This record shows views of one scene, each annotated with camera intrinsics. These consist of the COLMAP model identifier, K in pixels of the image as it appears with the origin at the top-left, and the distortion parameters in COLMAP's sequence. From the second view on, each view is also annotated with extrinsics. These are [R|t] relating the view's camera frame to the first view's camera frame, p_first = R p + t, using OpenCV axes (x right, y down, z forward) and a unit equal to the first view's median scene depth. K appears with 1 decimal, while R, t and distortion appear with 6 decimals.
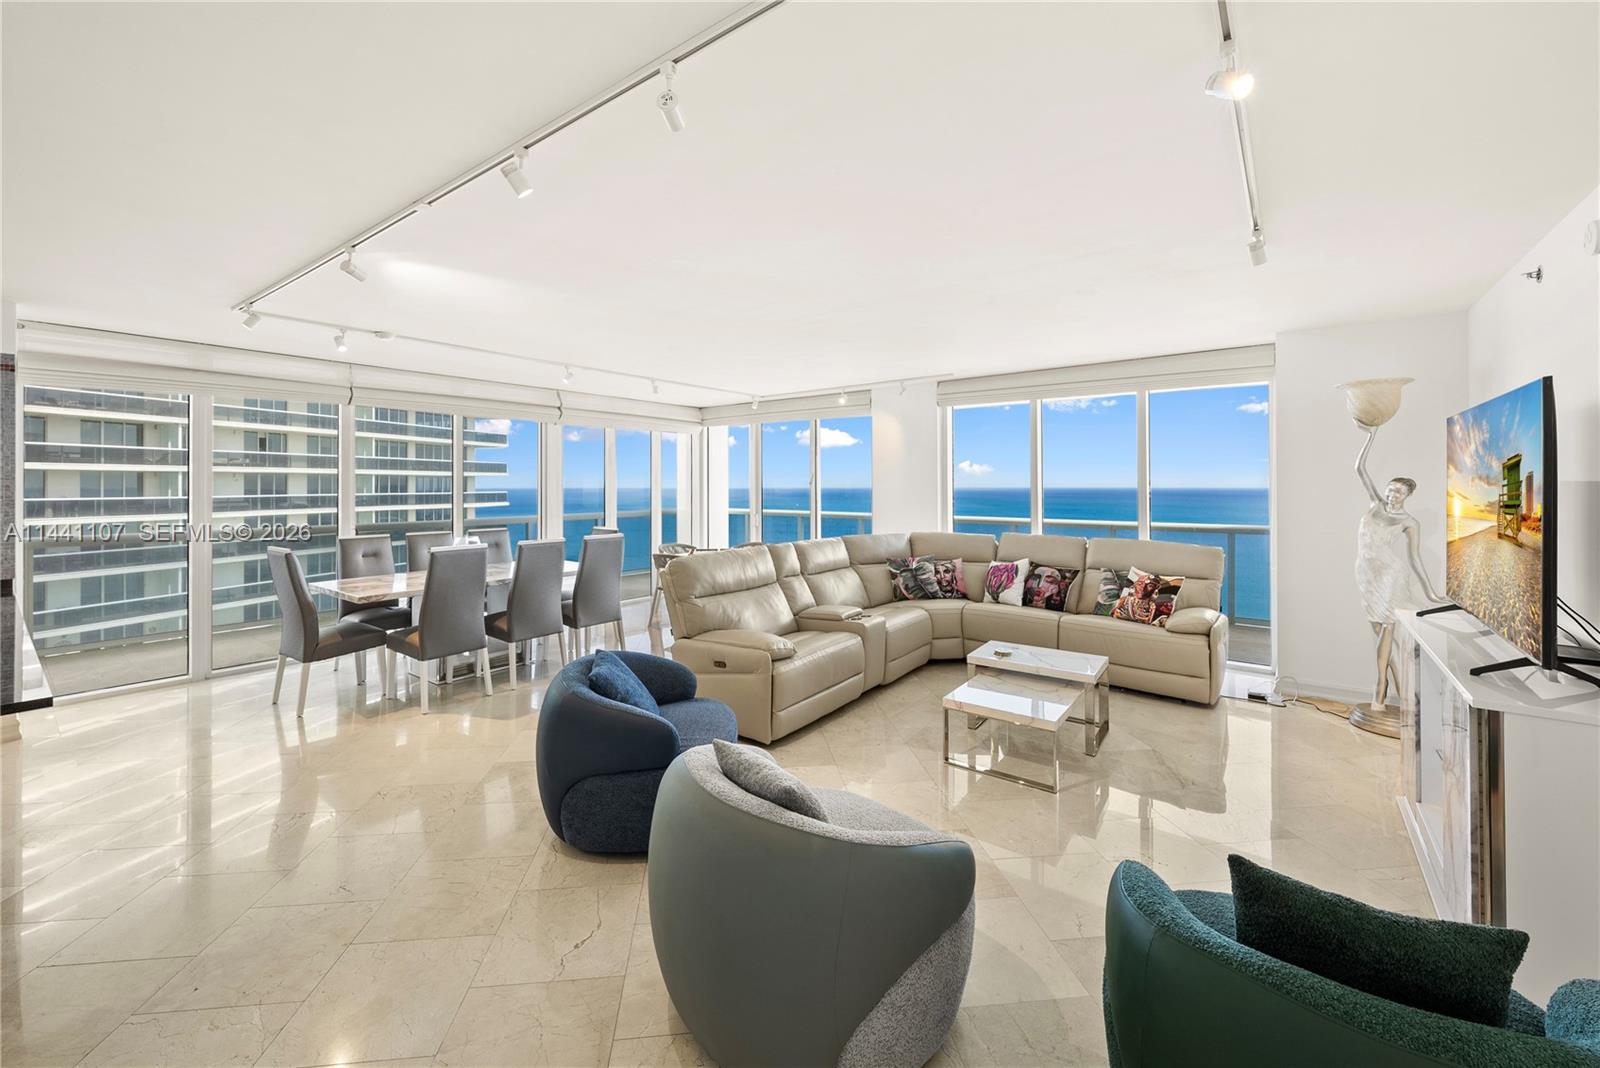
lens RADIAL K [[639.7, 0, 799.4], [0, 639.7, 481.4], [0, 0, 1]] dist [-0.000692, 0.000426]
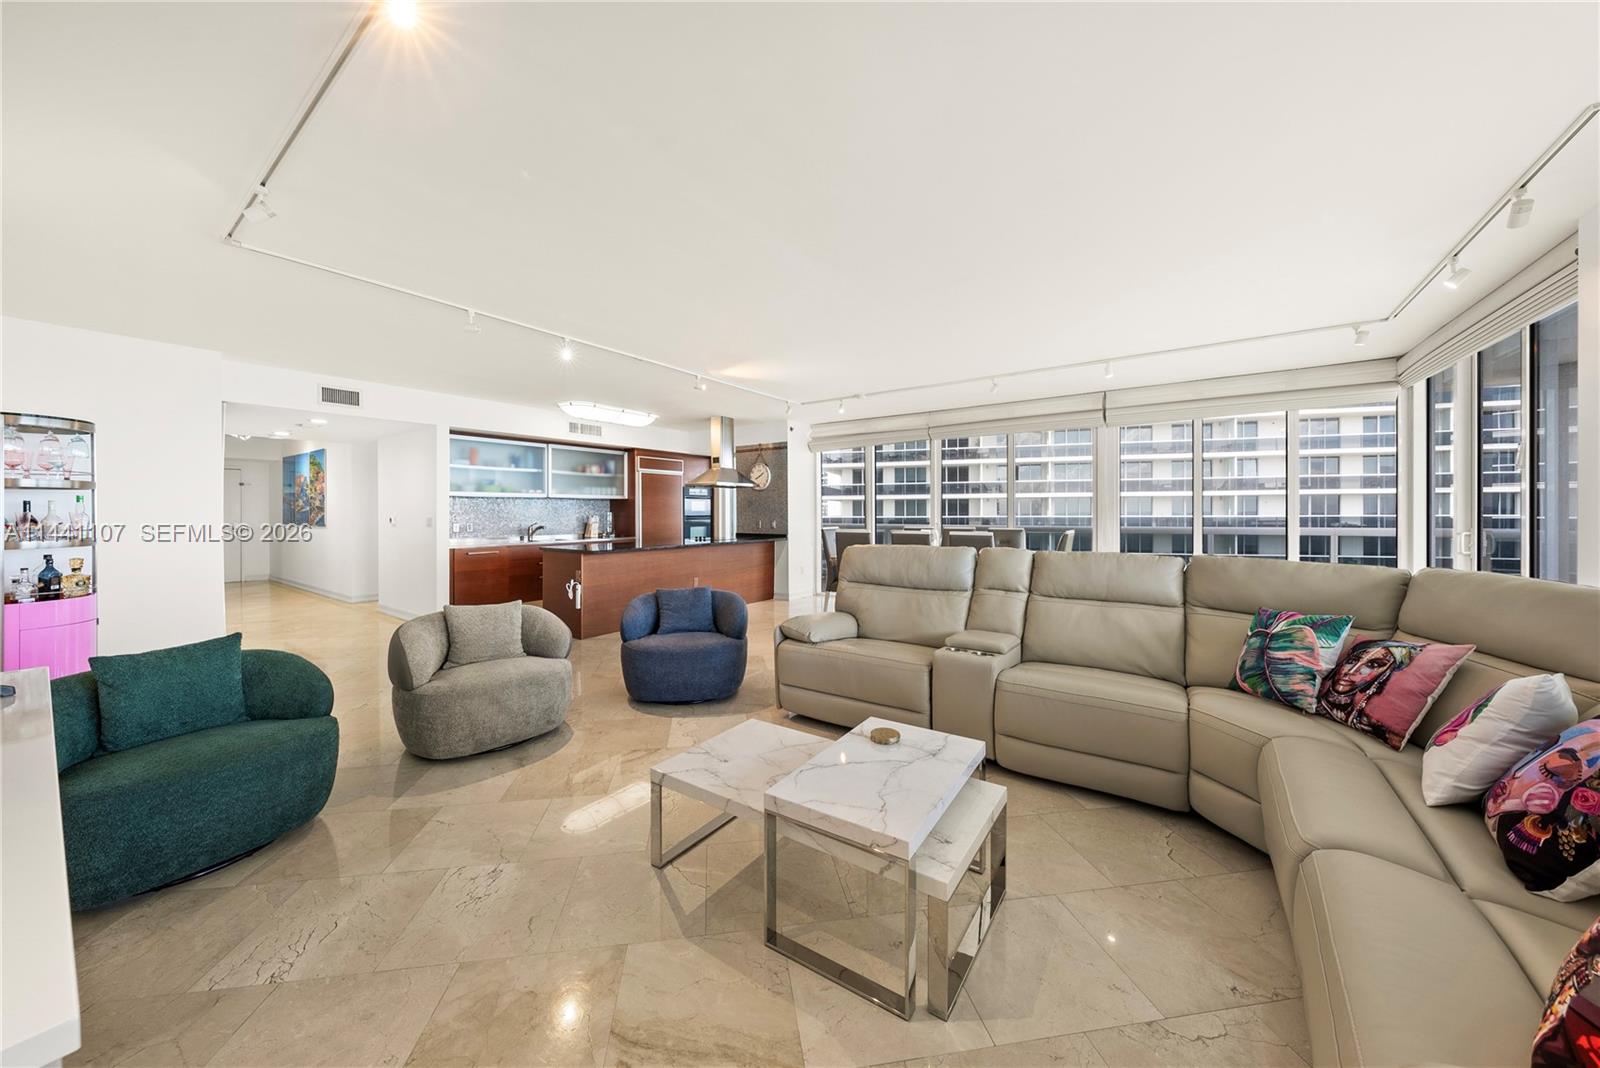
lens RADIAL K [[557.2, 0, 788.0], [0, 557.2, 513.1], [0, 0, 1]] dist [-0.004028, 0.000371]
pose [[0.014528, 0.003814, -0.999887, 0.586723], [0.009140, 0.999950, 0.003947, 0.043359], [0.999853, -0.009196, 0.014493, 0.645243]]
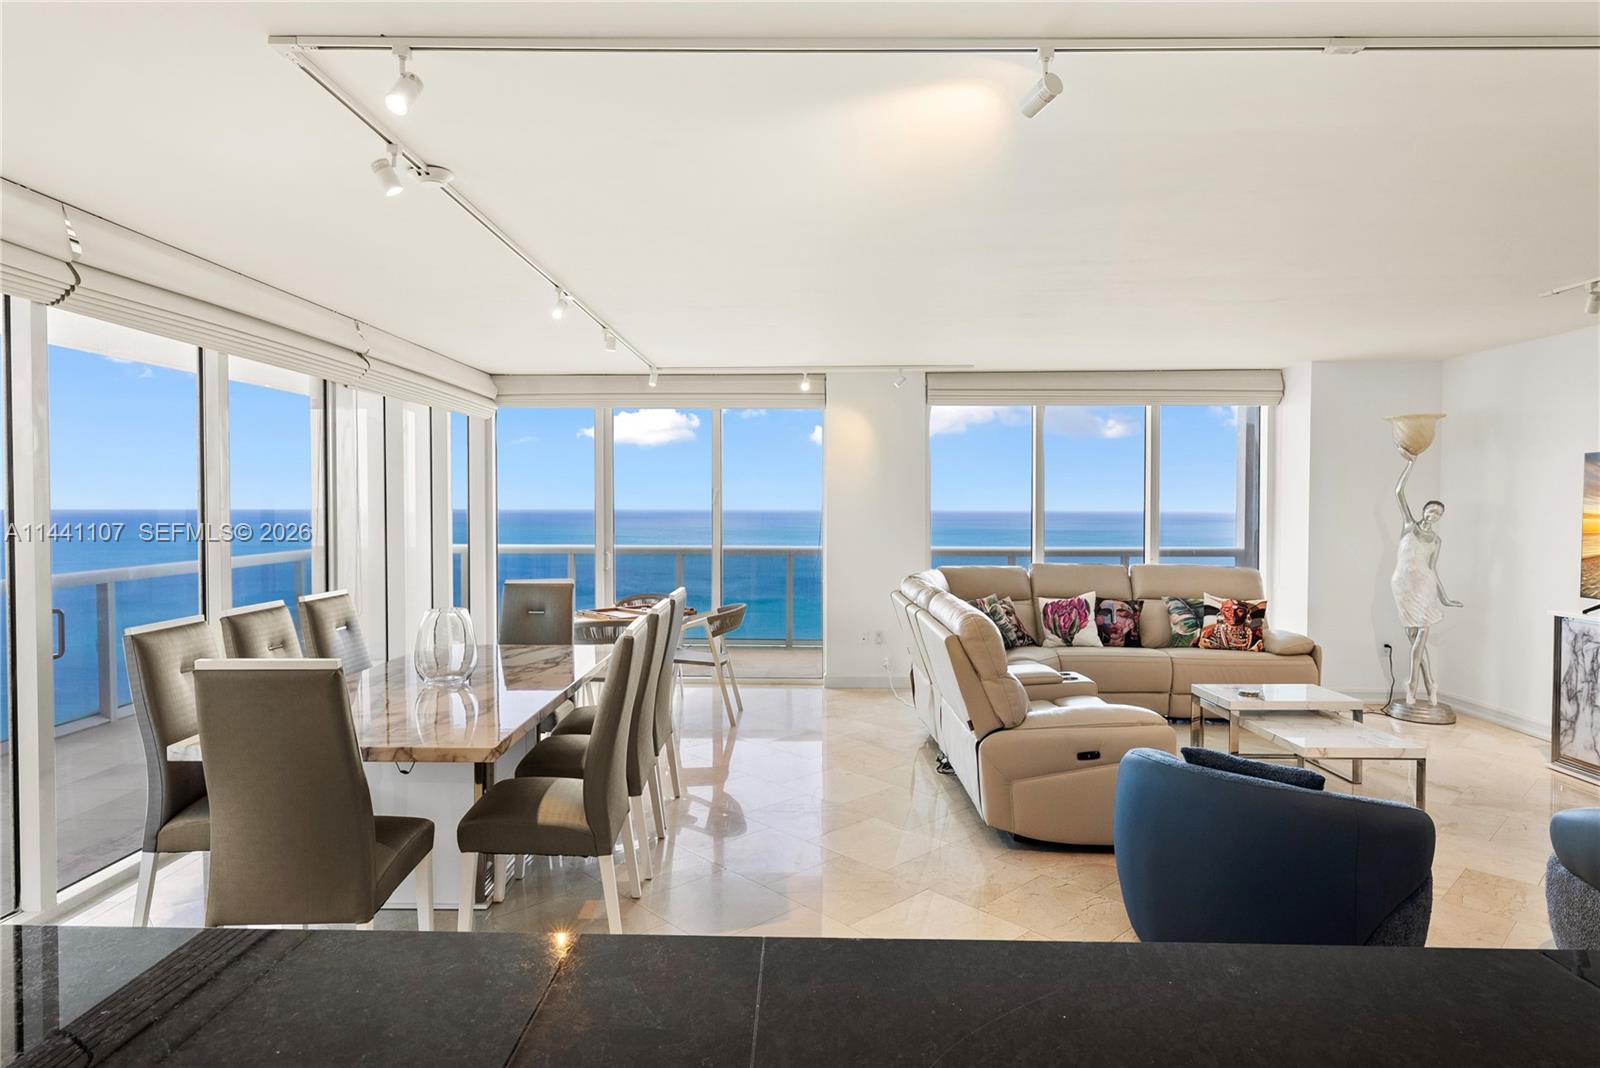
lens RADIAL K [[895.6, 0, 798.2], [0, 895.6, 530.3], [0, 0, 1]] dist [0.022018, 0.000154]
pose [[0.803209, -0.014806, 0.595514, -0.671873], [-0.005147, 0.999481, 0.031790, 0.001406], [-0.595676, -0.028599, 0.802716, 0.261206]]
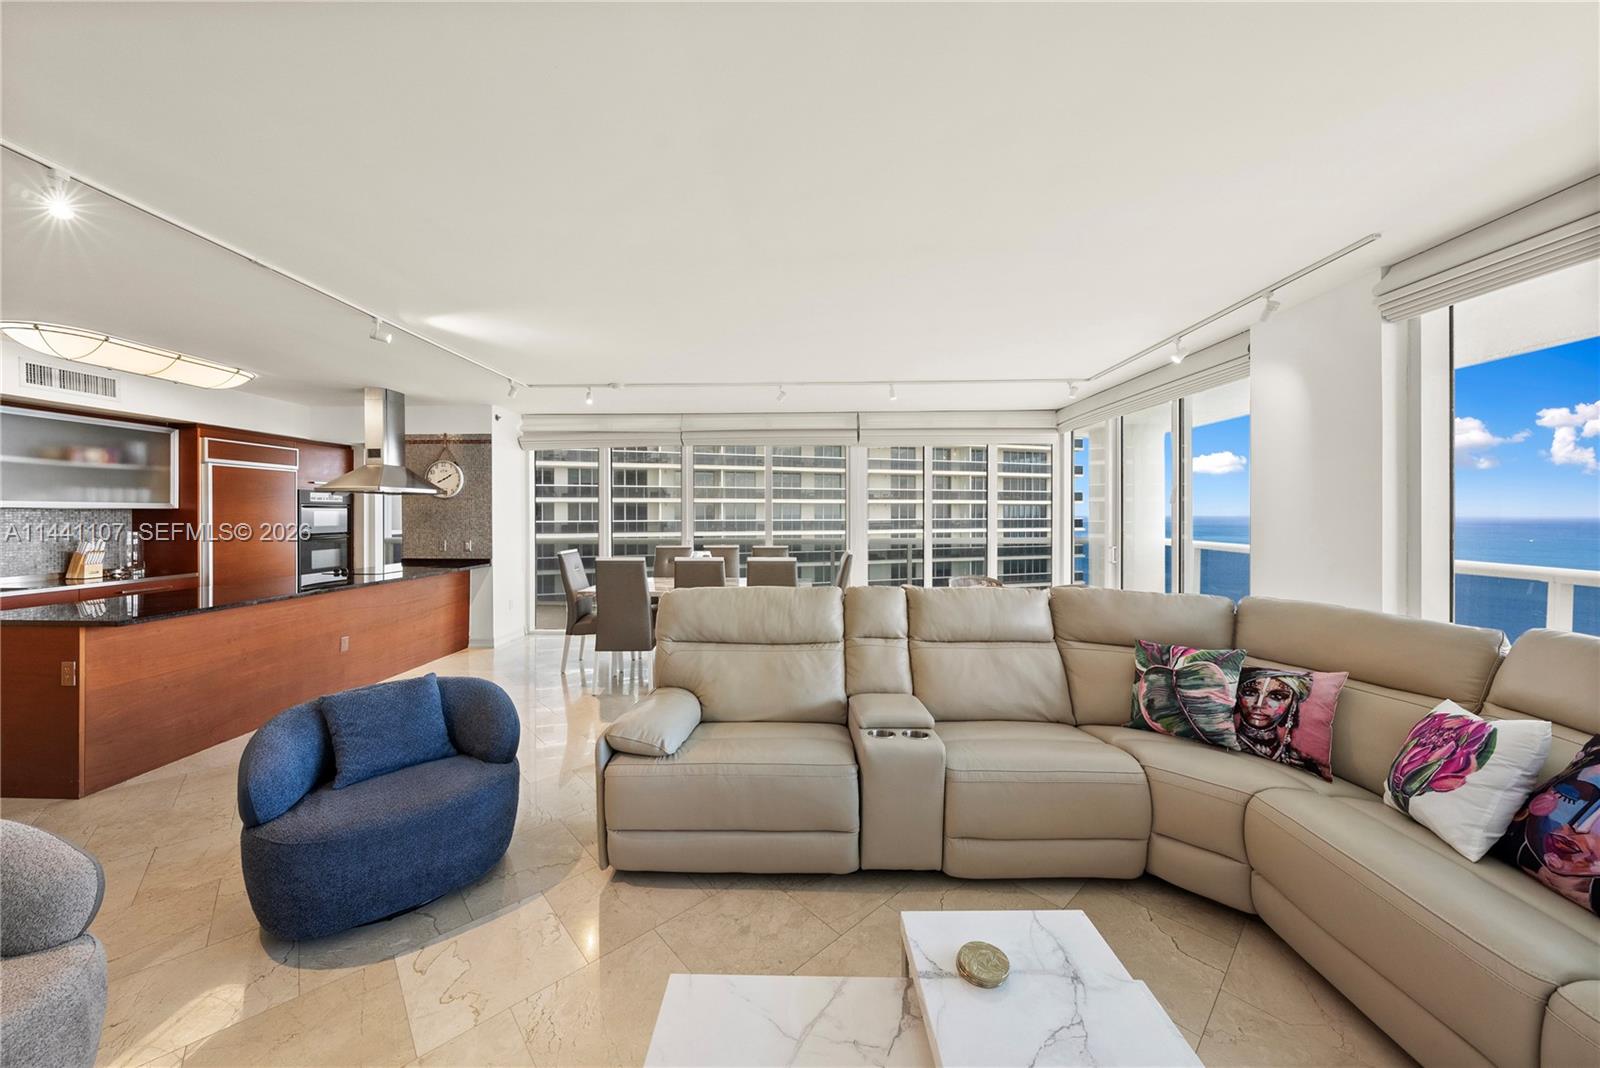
lens RADIAL K [[557.2, 0, 795.0], [0, 557.2, 514.5], [0, 0, 1]] dist [-0.004028, 0.000371]
pose [[0.573864, 0.002681, -0.818946, 0.360007], [0.004710, 0.999967, 0.006574, 0.014827], [0.818937, -0.007630, 0.573833, 0.530698]]
